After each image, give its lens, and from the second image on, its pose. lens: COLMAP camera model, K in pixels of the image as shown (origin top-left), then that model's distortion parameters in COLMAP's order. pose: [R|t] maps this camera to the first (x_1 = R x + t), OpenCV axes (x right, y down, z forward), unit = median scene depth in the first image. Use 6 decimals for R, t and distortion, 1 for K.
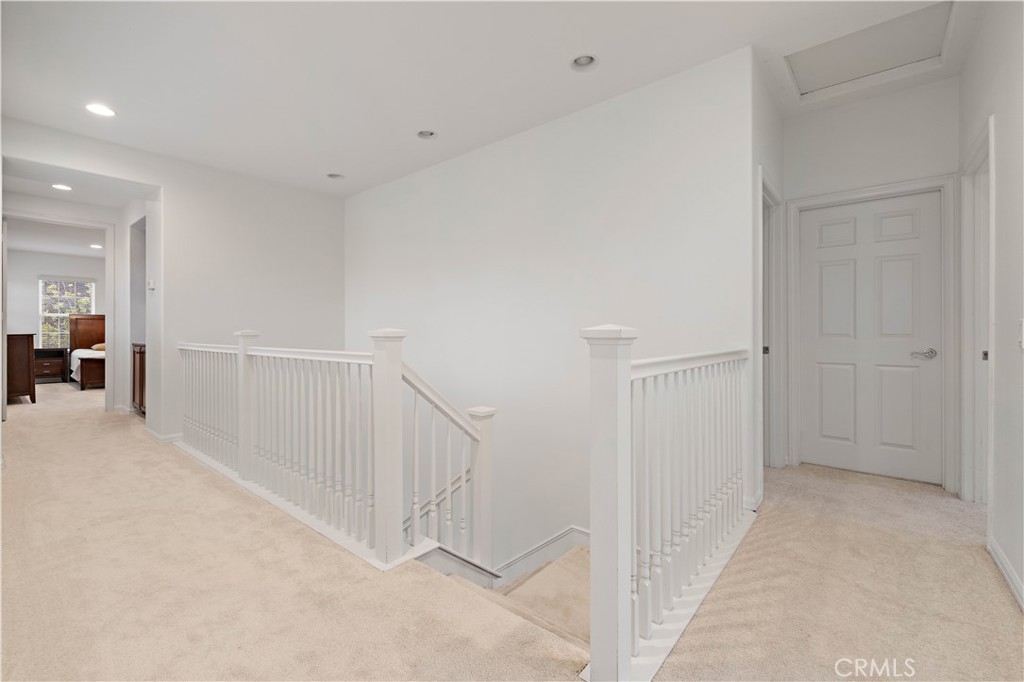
lens RADIAL K [[438.6, 0, 505.9], [0, 438.6, 335.0], [0, 0, 1]] dist [-0.000240, 0.000071]
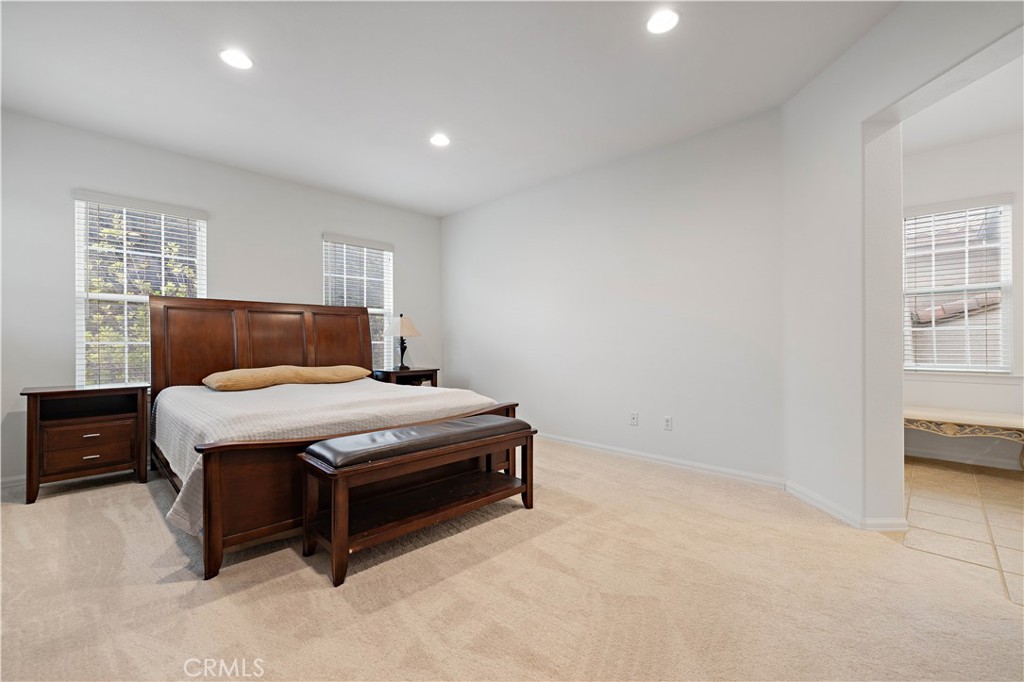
lens RADIAL K [[438.6, 0, 505.9], [0, 438.6, 335.0], [0, 0, 1]] dist [-0.000240, 0.000071]
pose [[0.996613, -0.009378, -0.081693, -0.654143], [0.008251, 0.999866, -0.014119, -0.004297], [0.081815, 0.013397, 0.996558, 0.643189]]
